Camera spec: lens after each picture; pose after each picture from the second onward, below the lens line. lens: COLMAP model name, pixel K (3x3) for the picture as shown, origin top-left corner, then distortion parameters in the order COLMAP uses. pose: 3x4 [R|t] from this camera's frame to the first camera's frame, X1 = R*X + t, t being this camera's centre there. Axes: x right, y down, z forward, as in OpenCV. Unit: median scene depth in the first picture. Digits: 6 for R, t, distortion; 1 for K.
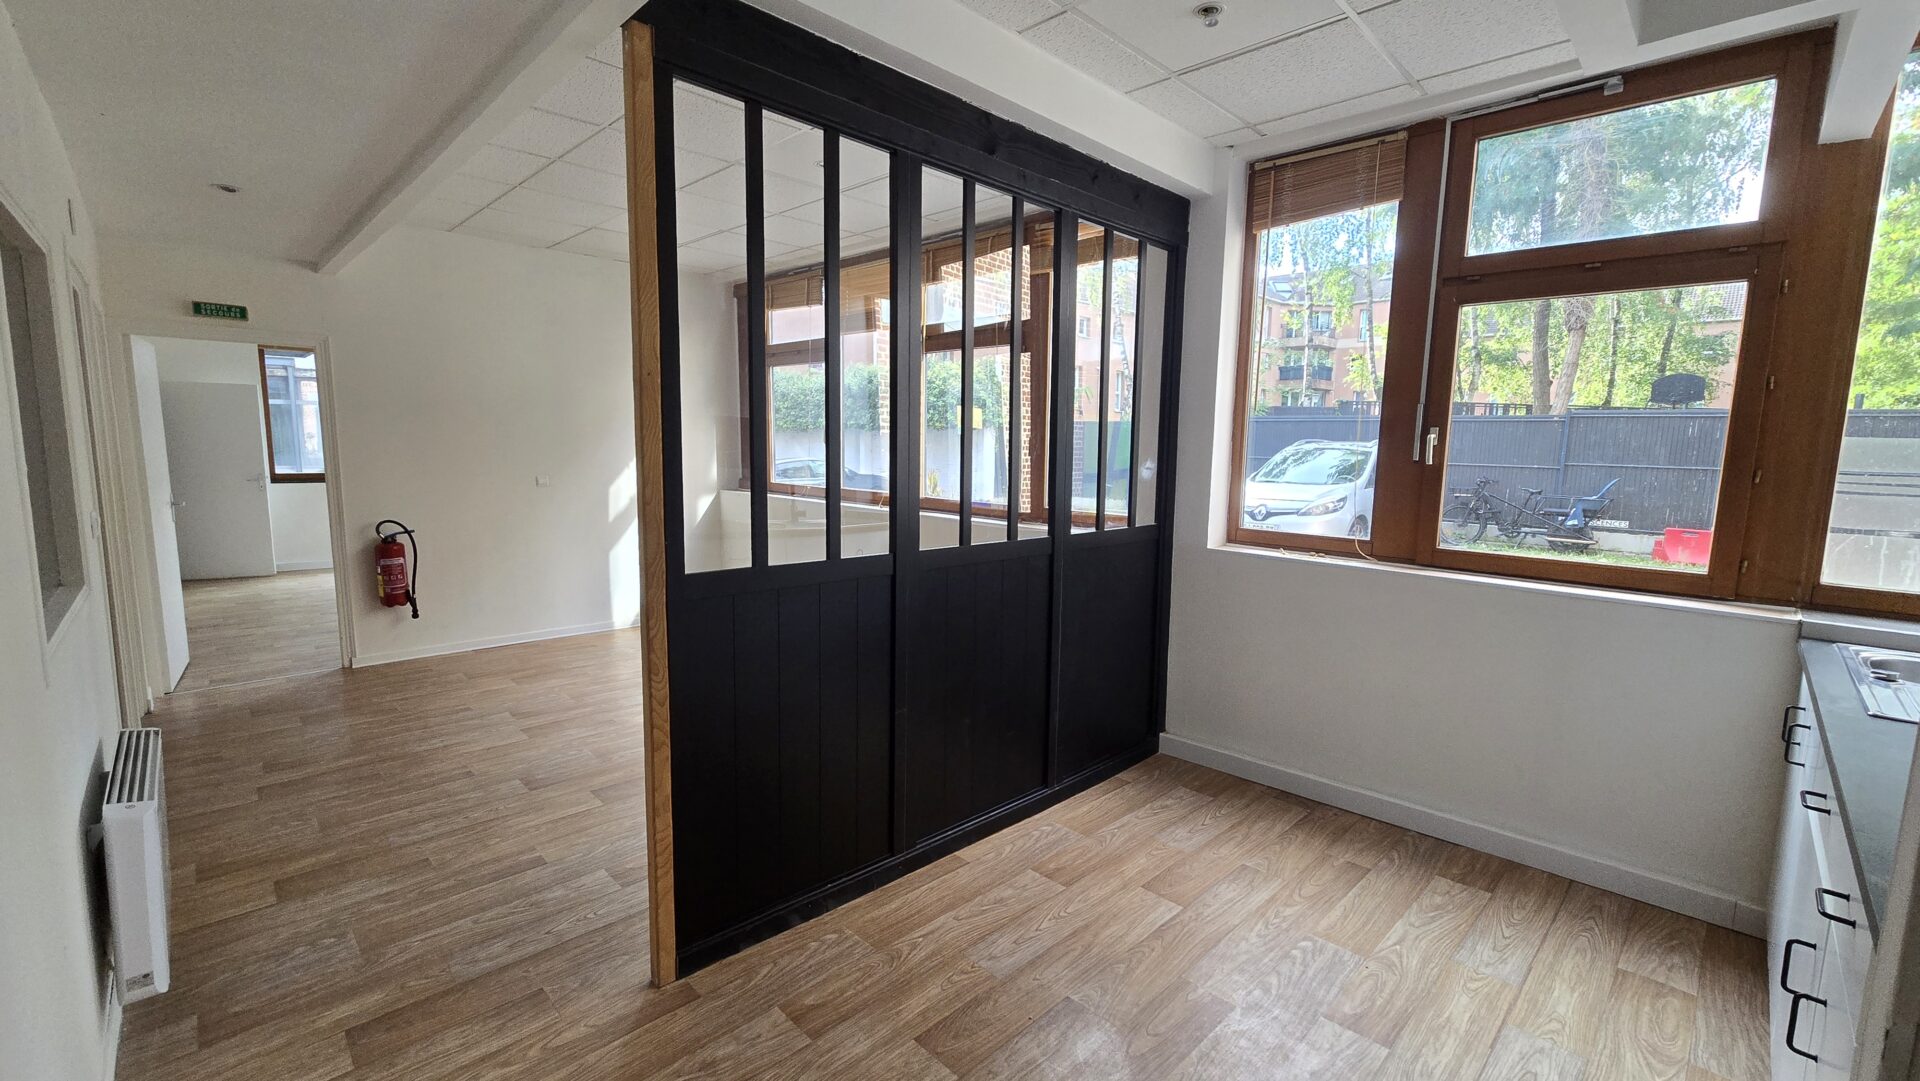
lens RADIAL K [[780.8, 0, 965.8], [0, 780.8, 535.5], [0, 0, 1]] dist [0.003015, 0.000798]
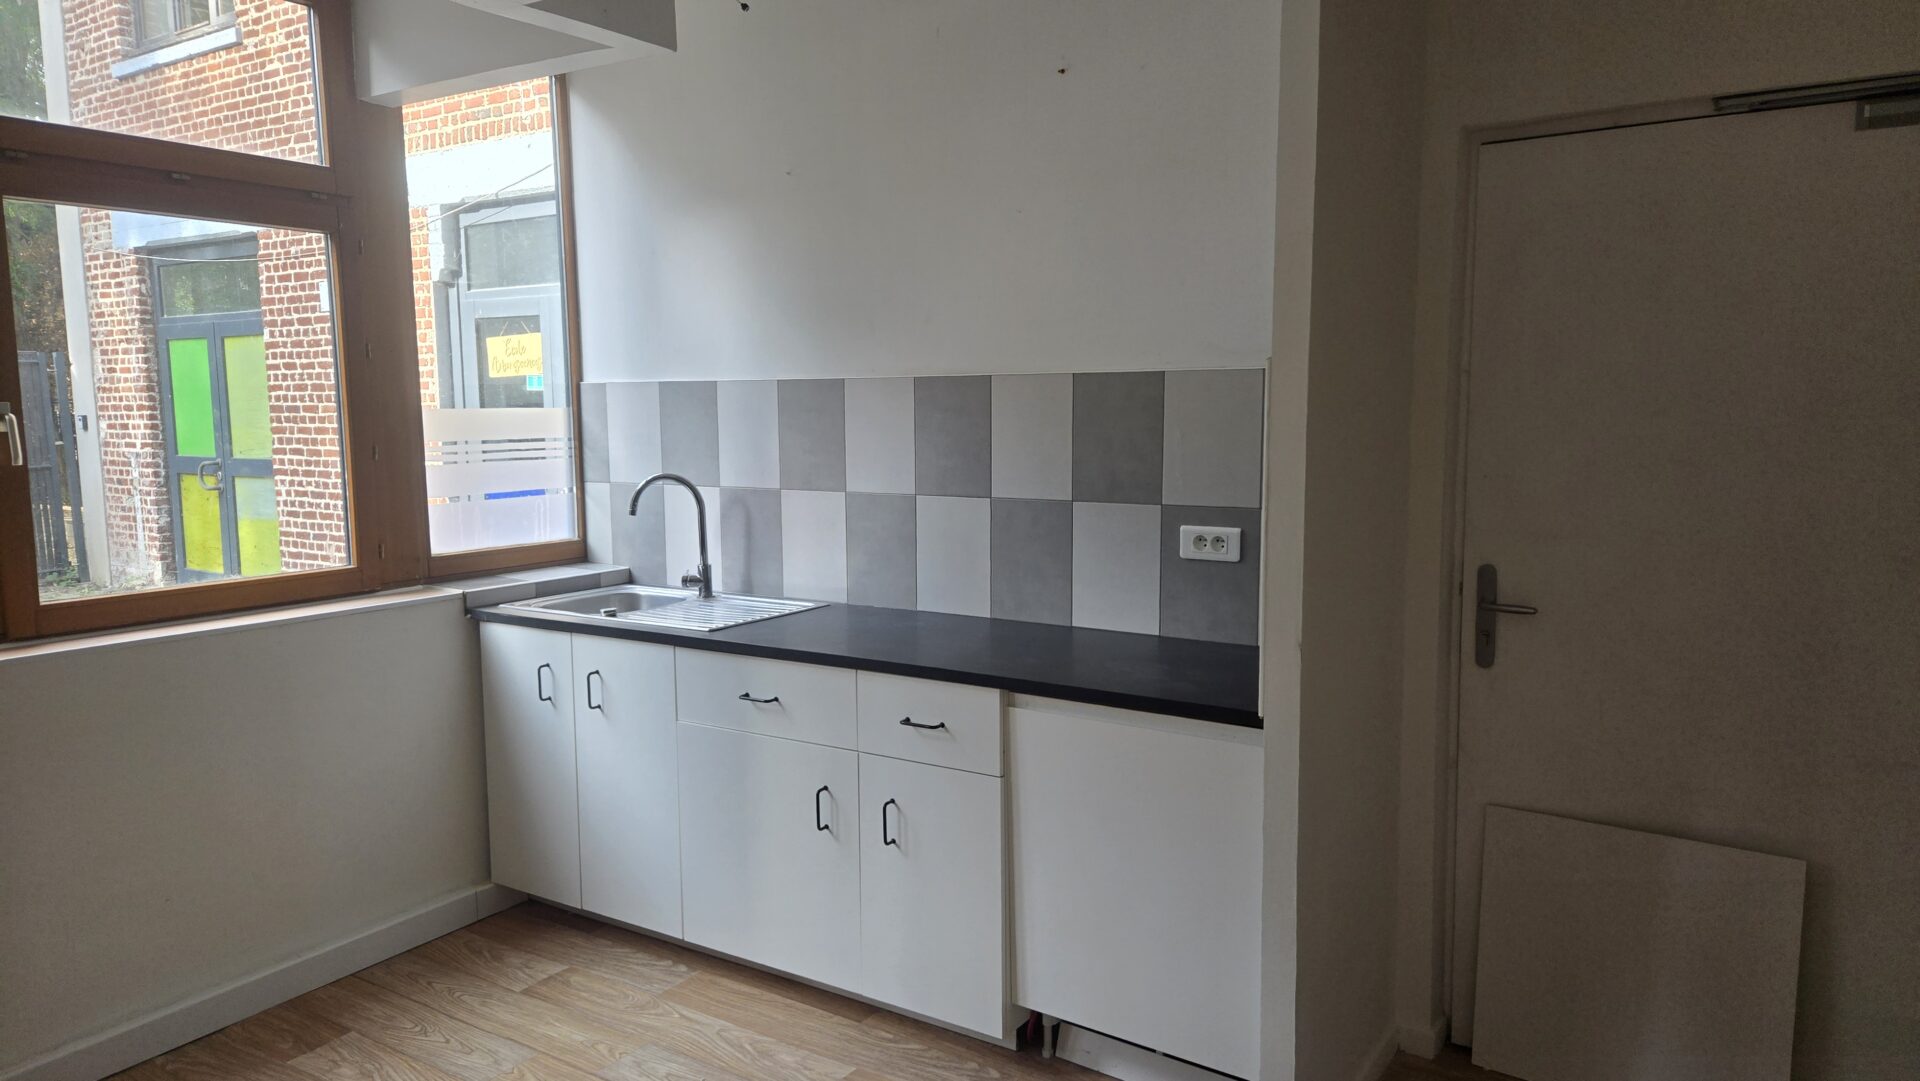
lens RADIAL K [[1271.6, 0, 958.5], [0, 1271.6, 543.4], [0, 0, 1]] dist [0.068407, 0.001370]
pose [[-0.193995, -0.120285, 0.973600, -0.502533], [0.121276, 0.981901, 0.145475, -0.089446], [-0.973477, 0.146296, -0.175896, 0.514434]]
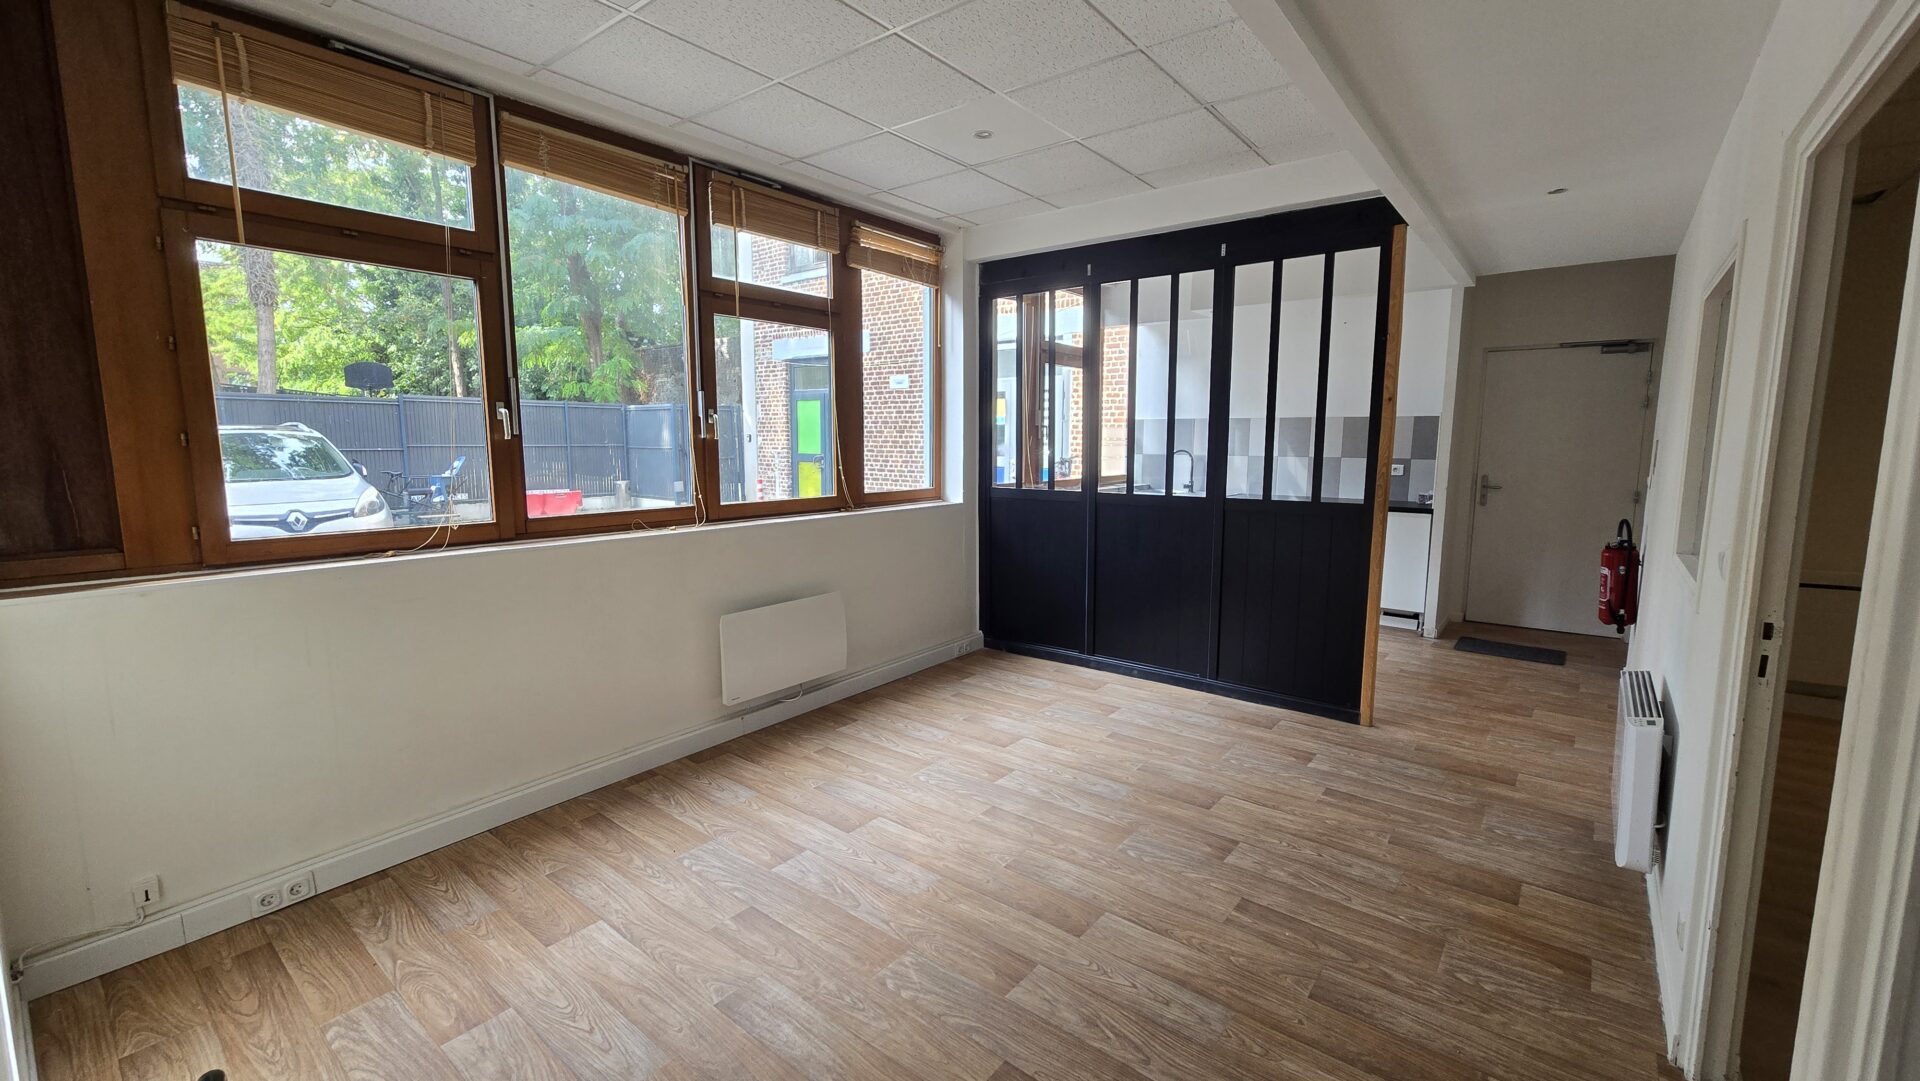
lens RADIAL K [[780.8, 0, 960.7], [0, 780.8, 535.9], [0, 0, 1]] dist [0.003015, 0.000798]
pose [[-0.112967, -0.143093, 0.983241, -1.487475], [0.115259, 0.981008, 0.156010, -0.199300], [-0.986891, 0.130951, -0.094329, 1.506462]]
